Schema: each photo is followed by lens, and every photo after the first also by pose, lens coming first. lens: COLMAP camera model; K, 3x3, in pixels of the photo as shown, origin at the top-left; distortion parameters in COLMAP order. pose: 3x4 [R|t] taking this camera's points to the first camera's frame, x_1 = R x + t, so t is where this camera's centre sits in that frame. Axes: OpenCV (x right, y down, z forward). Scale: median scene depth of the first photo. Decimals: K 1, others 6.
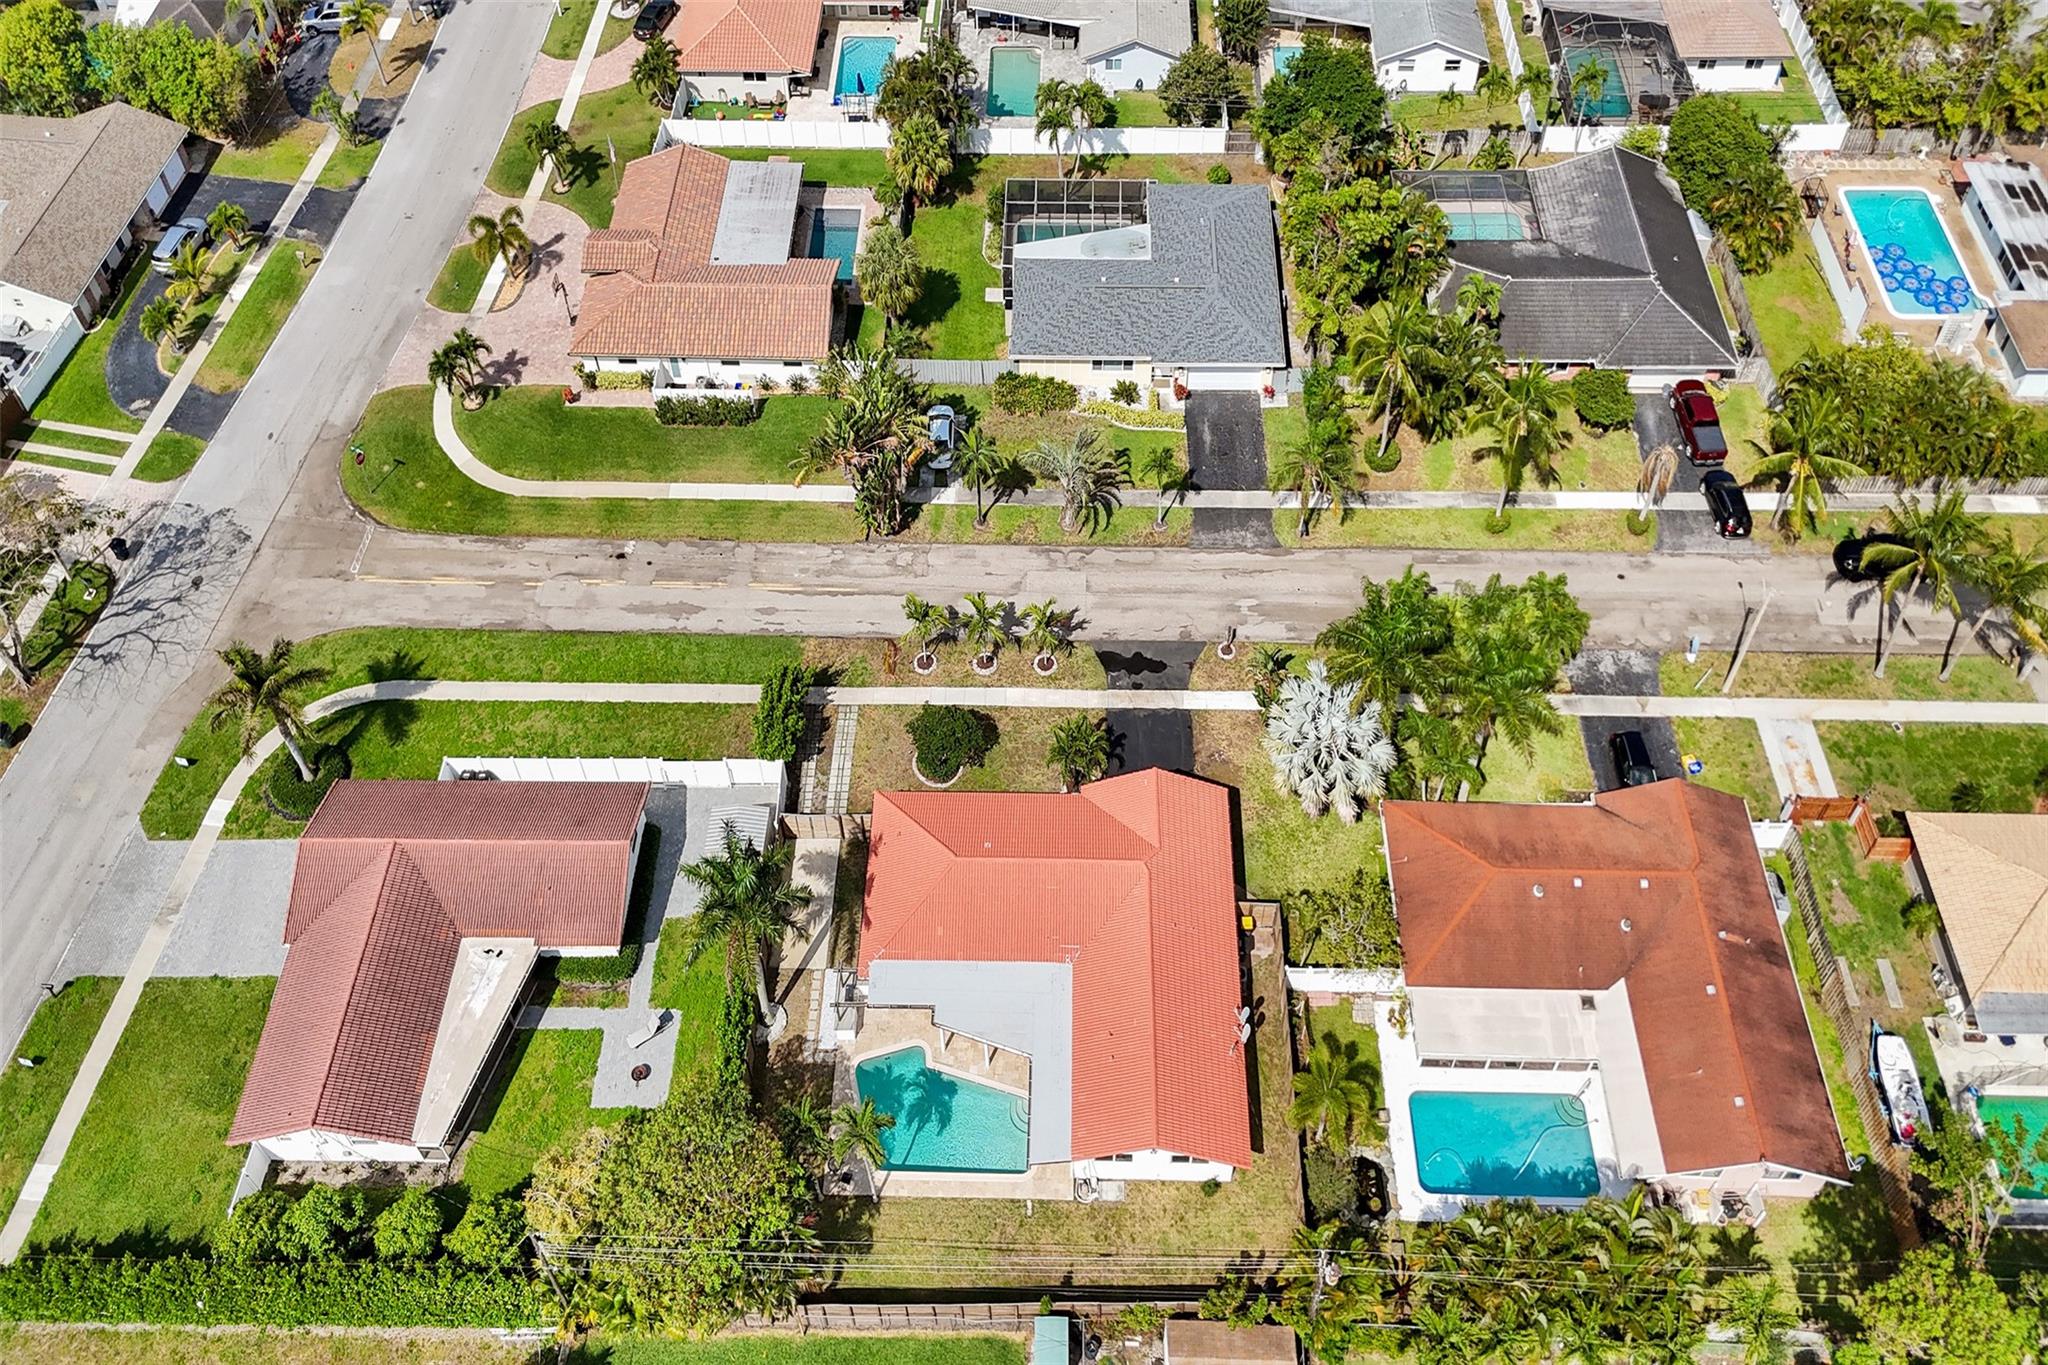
lens RADIAL K [[1870.8, 0, 1015.4], [0, 1870.8, 678.4], [0, 0, 1]] dist [0.050661, 0.000000]
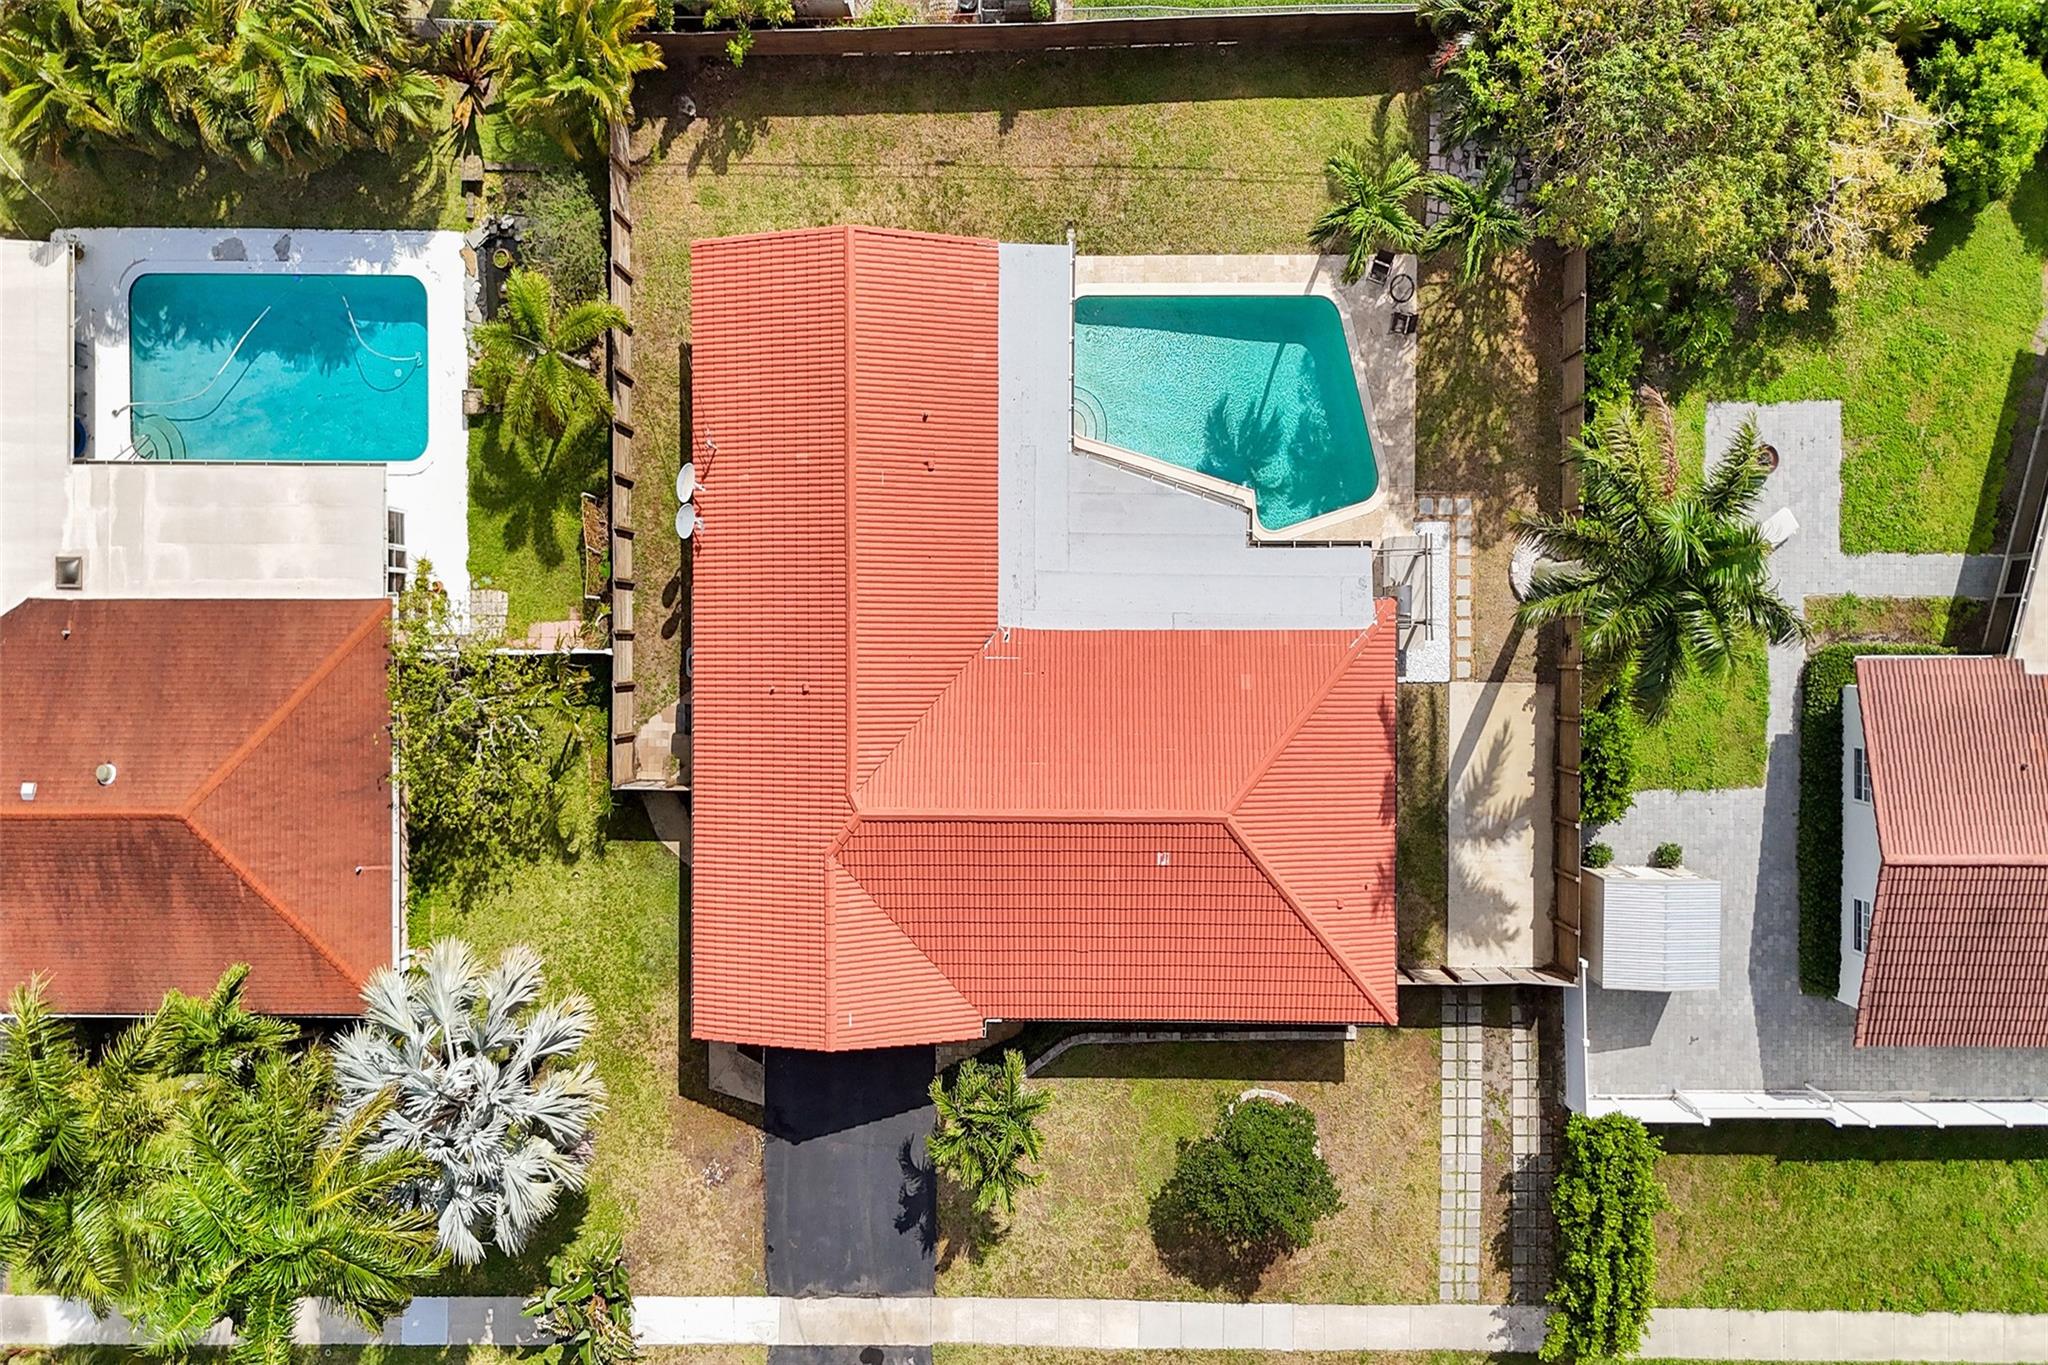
lens RADIAL K [[1870.8, 0, 1016.7], [0, 1870.8, 684.1], [0, 0, 1]] dist [0.050661, 0.000000]
pose [[-0.999204, 0.024263, 0.031666, 0.008592], [0.001451, -0.771144, 0.636660, -0.203285], [0.039866, 0.636199, 0.770494, 0.592498]]
